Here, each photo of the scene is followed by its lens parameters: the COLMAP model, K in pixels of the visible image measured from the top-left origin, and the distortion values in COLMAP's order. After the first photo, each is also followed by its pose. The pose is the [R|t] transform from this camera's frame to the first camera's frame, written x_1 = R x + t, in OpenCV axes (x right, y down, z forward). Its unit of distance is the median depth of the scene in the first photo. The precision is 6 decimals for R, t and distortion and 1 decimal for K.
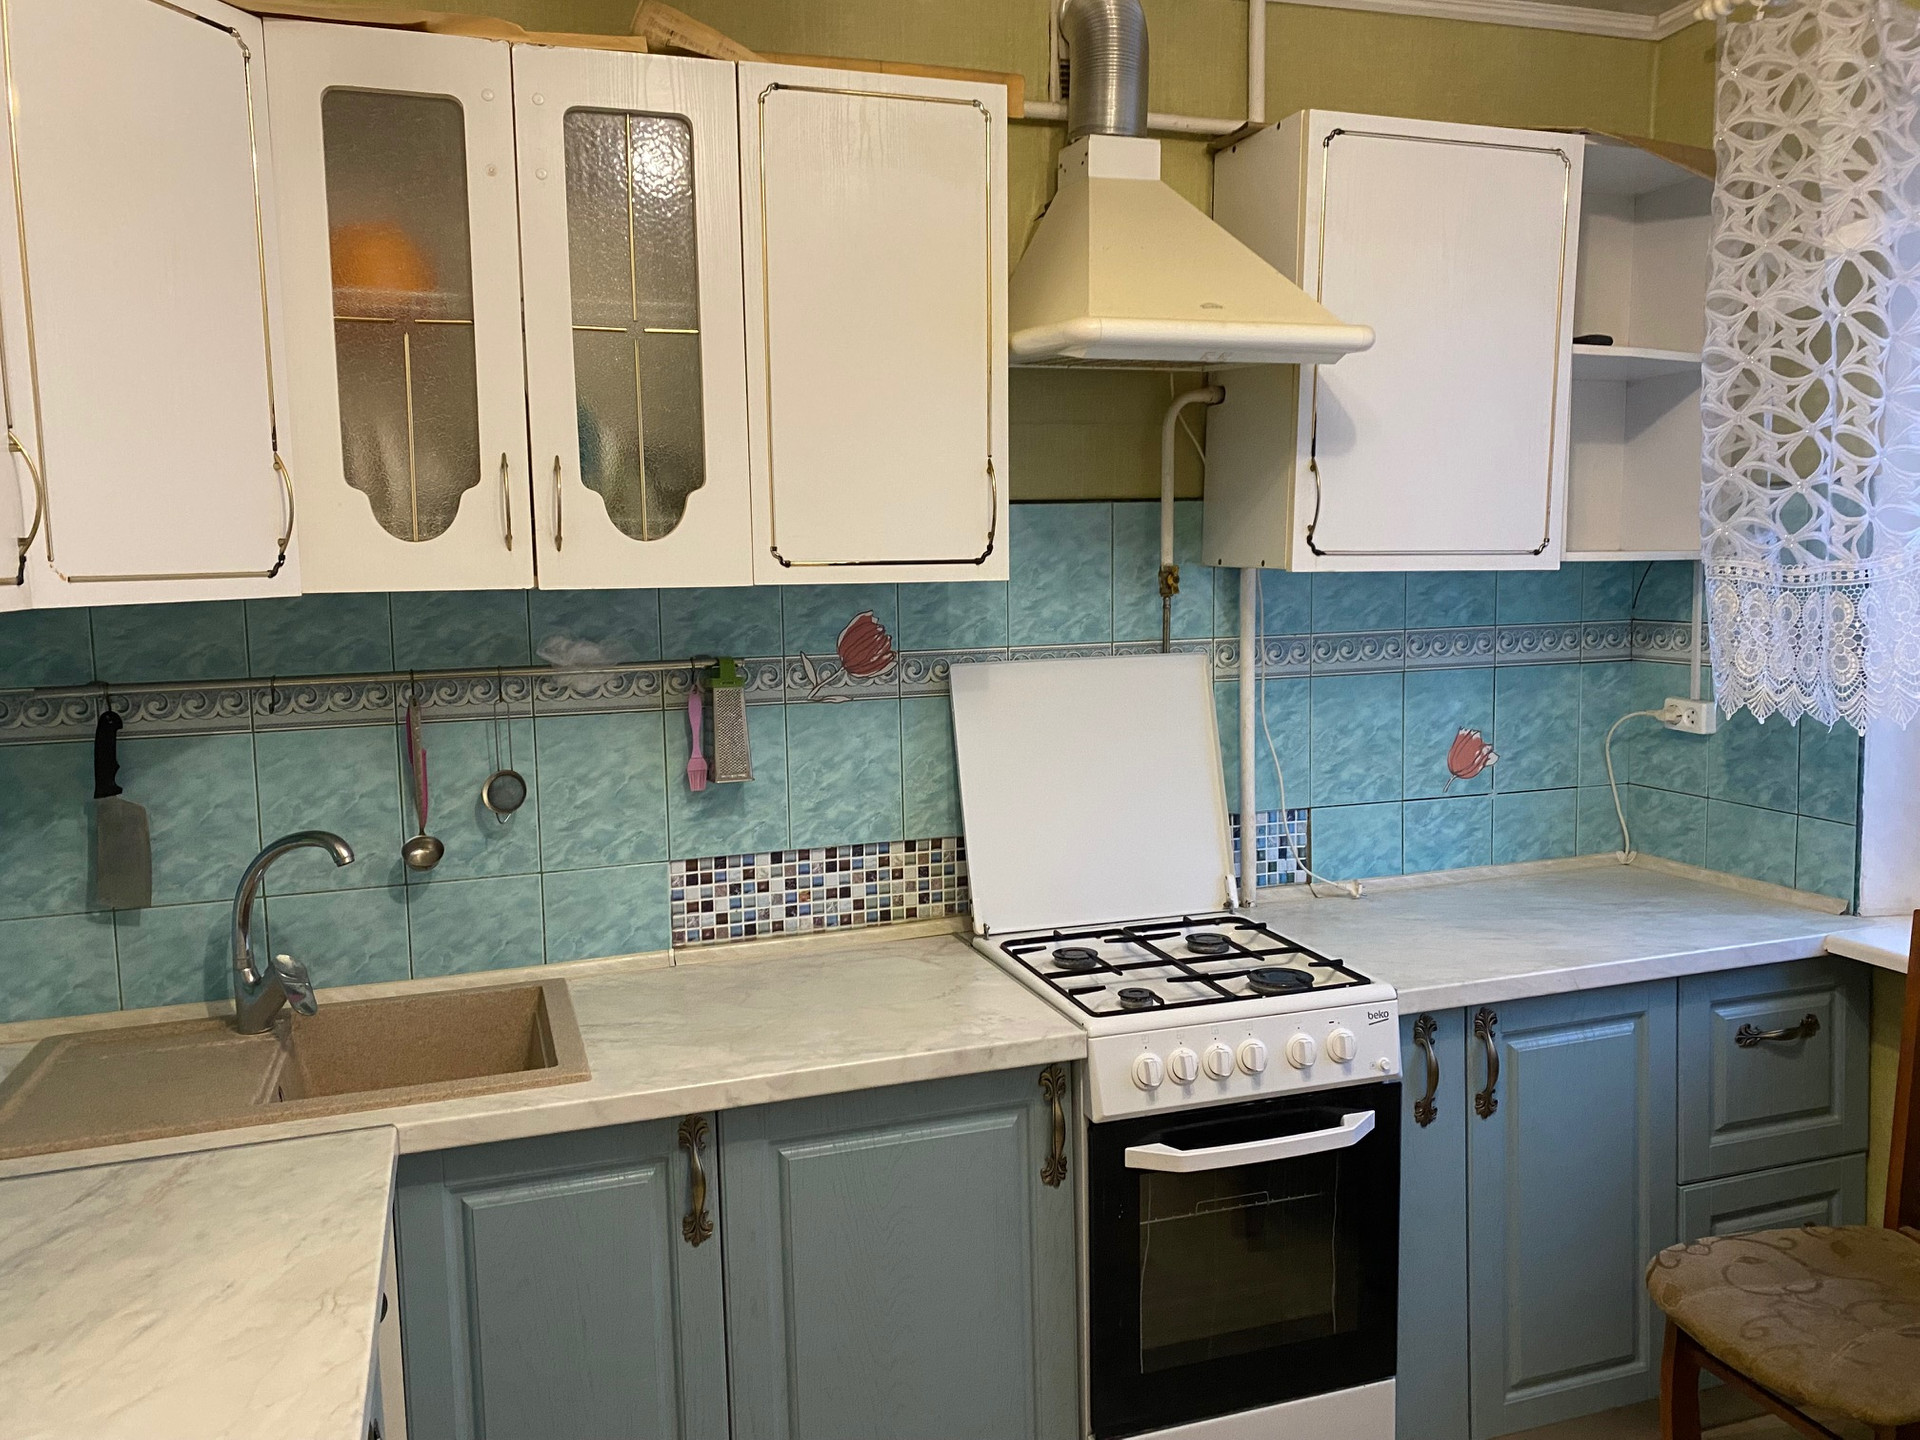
lens RADIAL K [[1468.4, 0, 936.5], [0, 1468.4, 715.1], [0, 0, 1]] dist [0.045152, -0.042605]
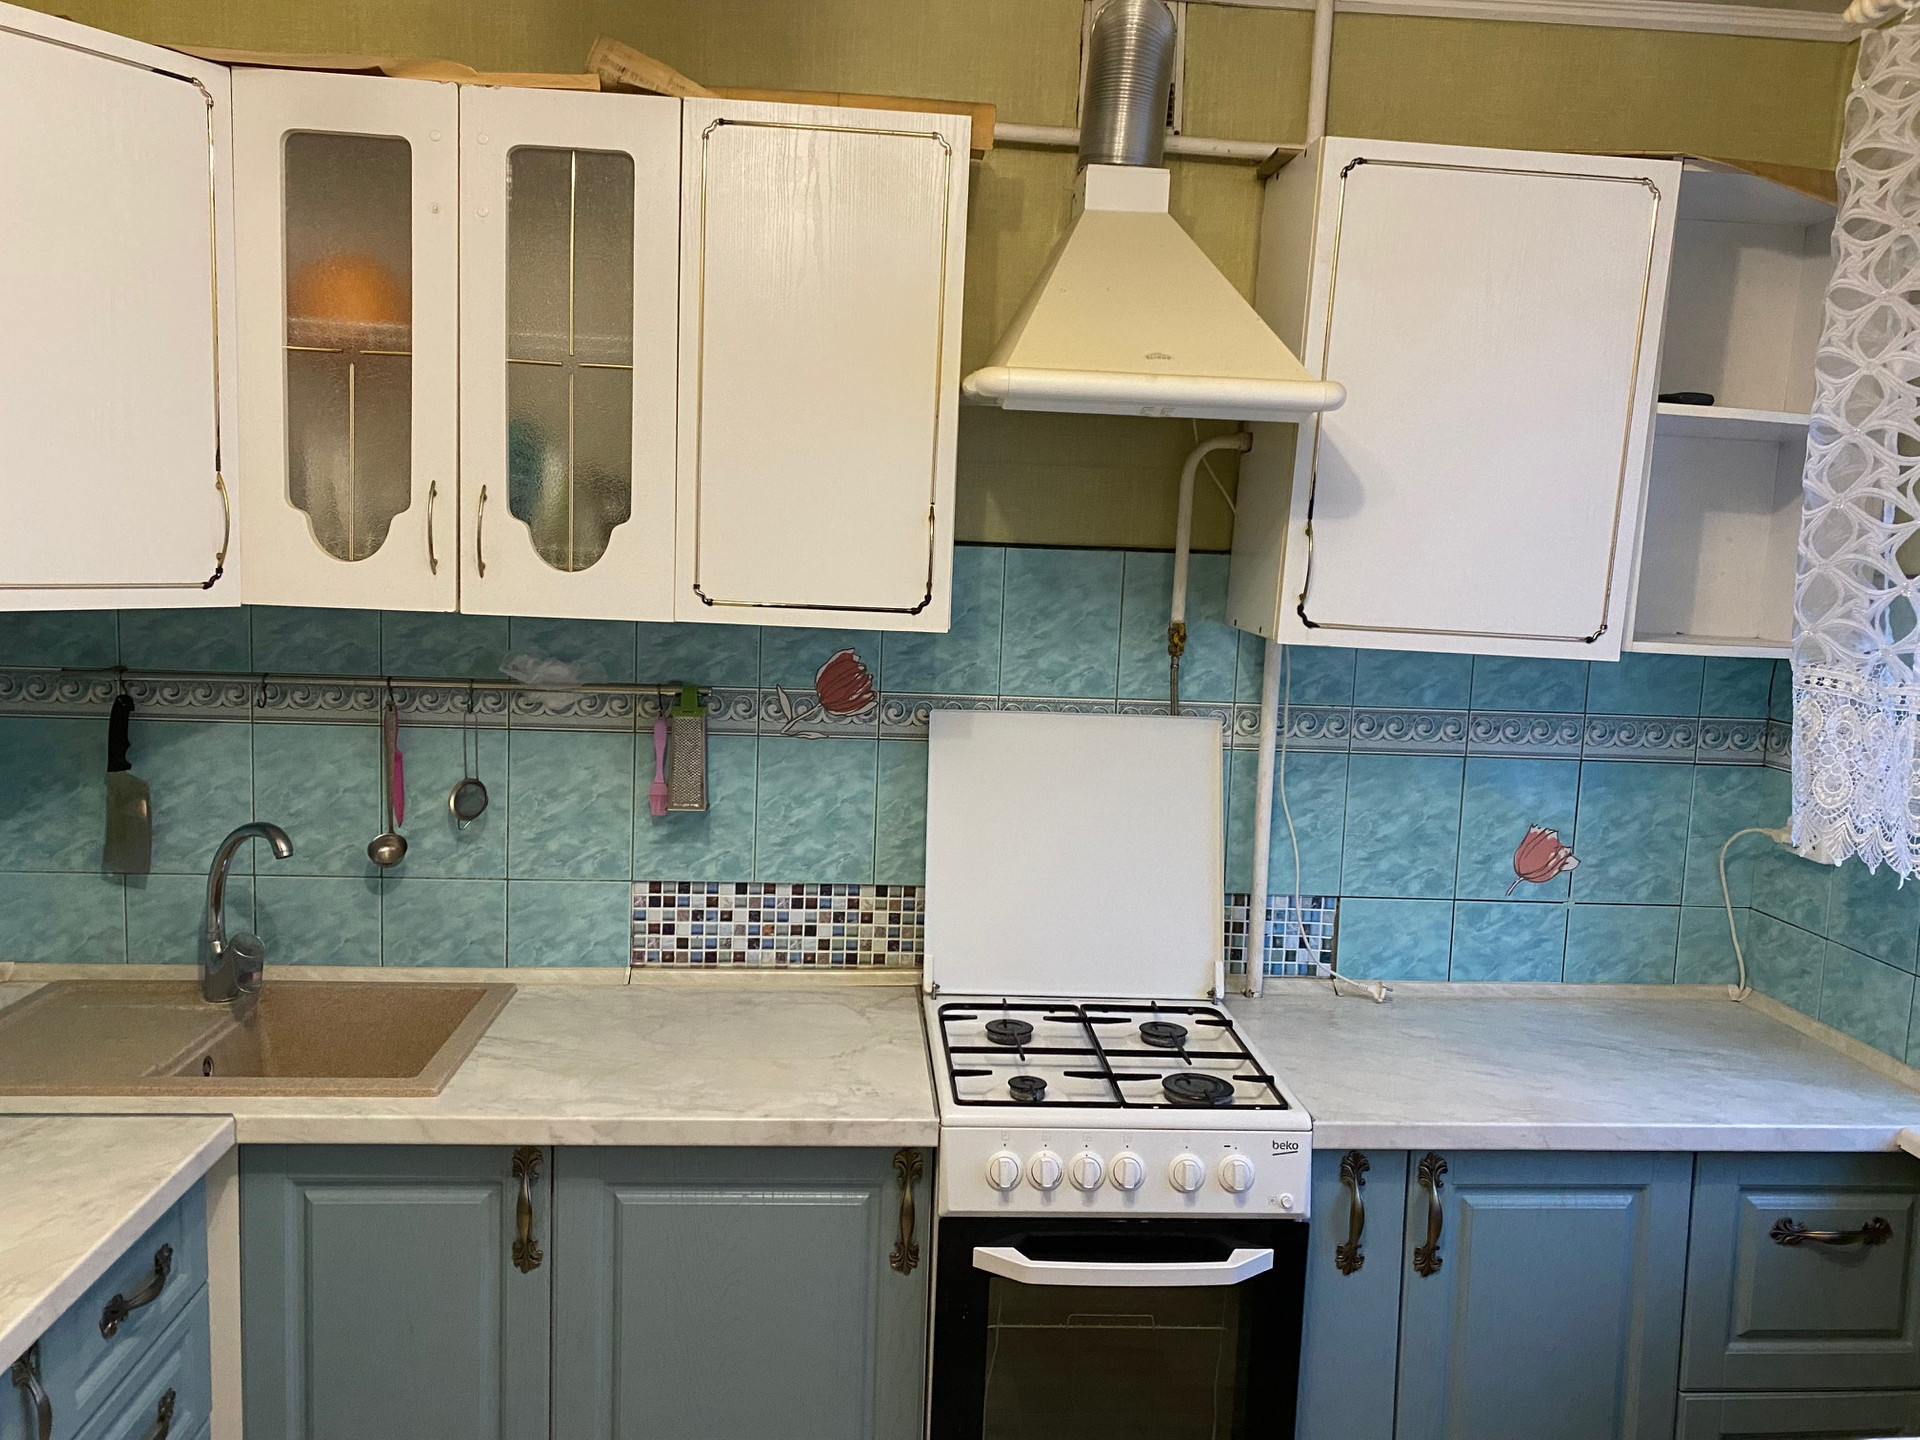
lens RADIAL K [[1472.3, 0, 956.6], [0, 1472.3, 712.0], [0, 0, 1]] dist [0.023919, -0.010512]
pose [[0.967689, 0.086721, -0.236766, 0.271617], [-0.084560, 0.996232, 0.019287, -0.056470], [0.237546, 0.001357, 0.971375, 0.068605]]
